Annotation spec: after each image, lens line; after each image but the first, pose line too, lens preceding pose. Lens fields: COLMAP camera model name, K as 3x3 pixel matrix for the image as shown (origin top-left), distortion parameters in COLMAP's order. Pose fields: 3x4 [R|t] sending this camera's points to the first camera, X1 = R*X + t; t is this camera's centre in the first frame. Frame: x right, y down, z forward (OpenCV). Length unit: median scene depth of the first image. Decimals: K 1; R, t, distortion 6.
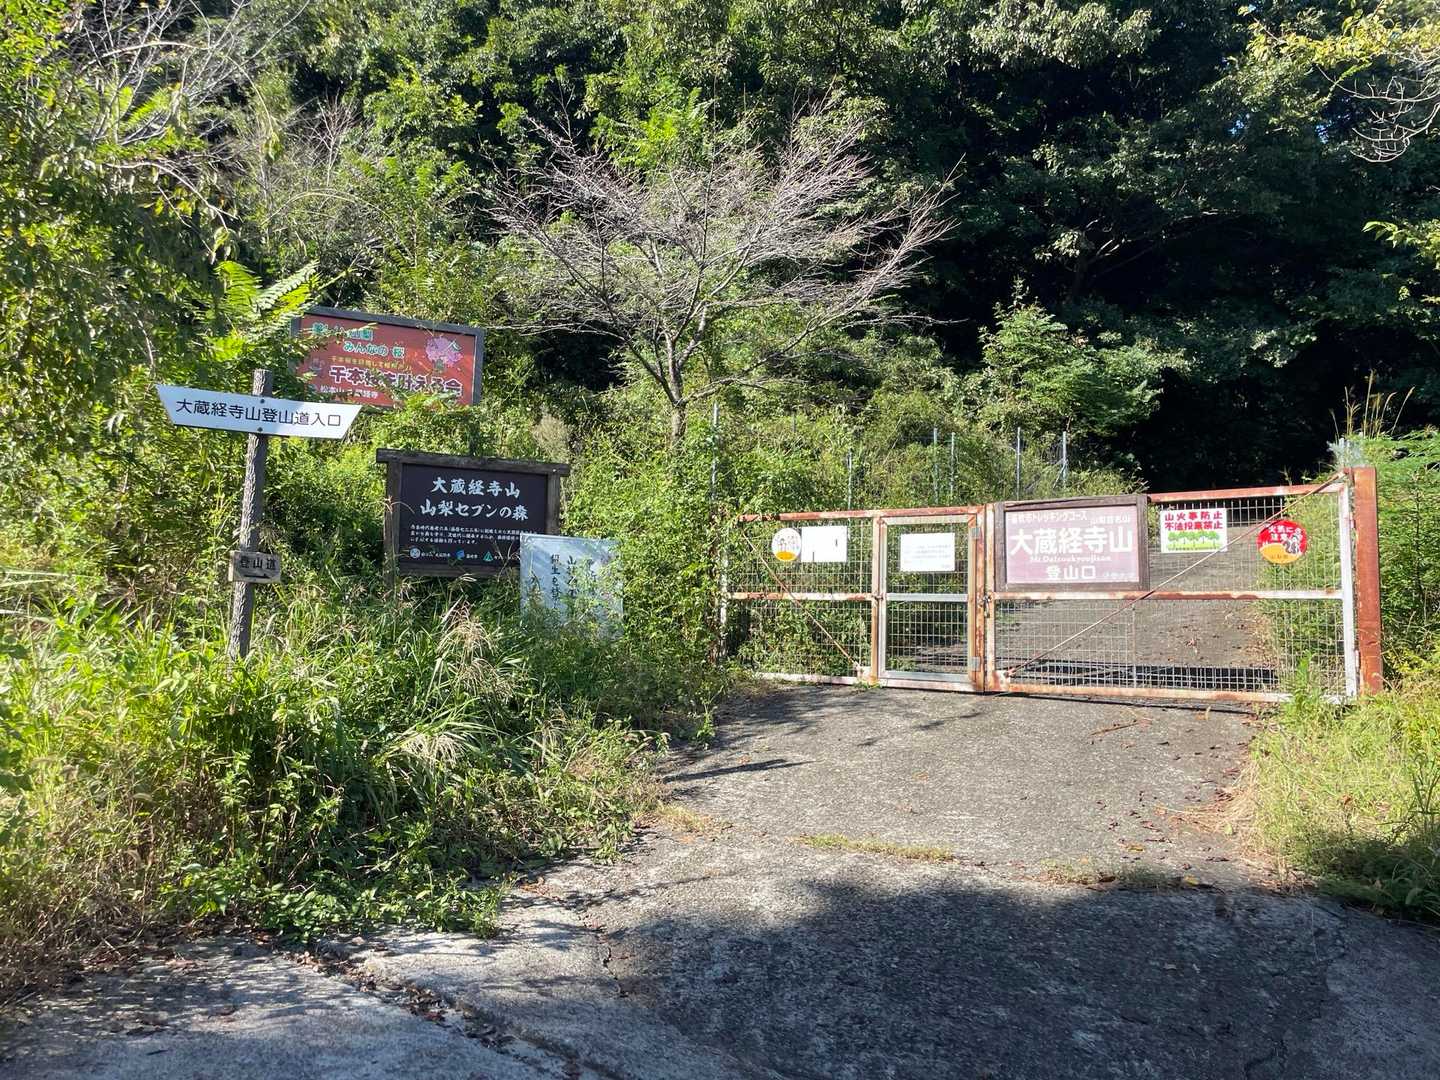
lens RADIAL K [[1172.3, 0, 719.6], [0, 1172.3, 512.4], [0, 0, 1]] dist [0.082675, -0.087397]
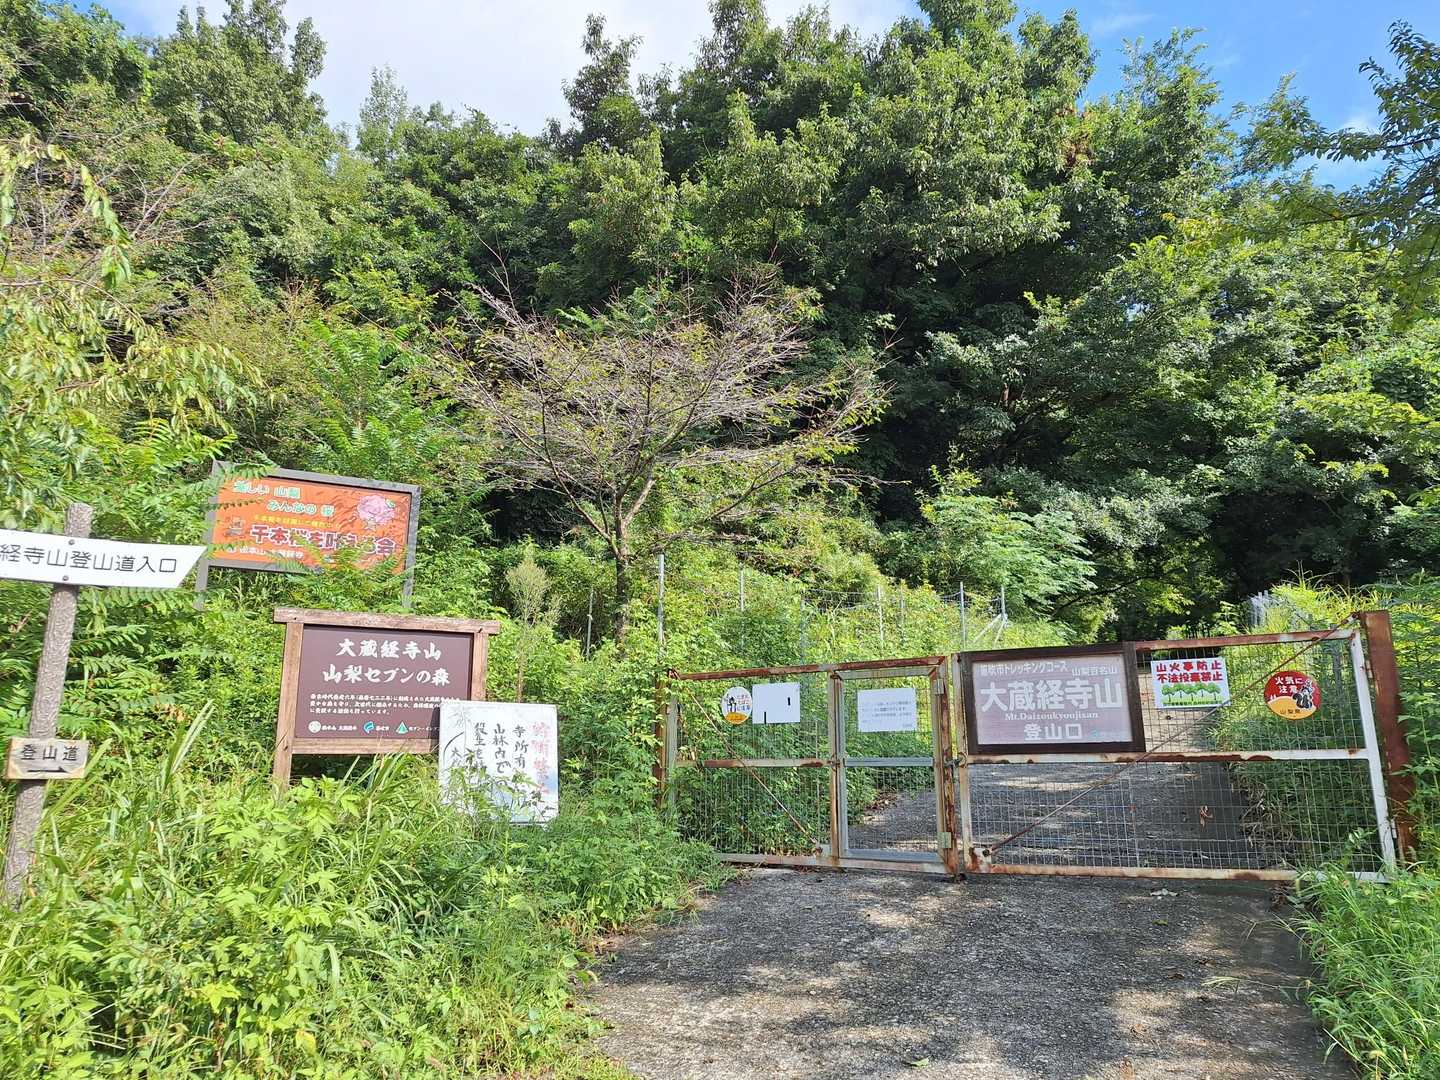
lens RADIAL K [[1099.5, 0, 718.3], [0, 1099.5, 517.8], [0, 0, 1]] dist [0.127590, -0.155833]
pose [[0.998839, -0.013625, 0.046206, 0.004790], [0.019851, 0.990361, -0.137080, 0.000624], [-0.043893, 0.137838, 0.989482, 0.144030]]
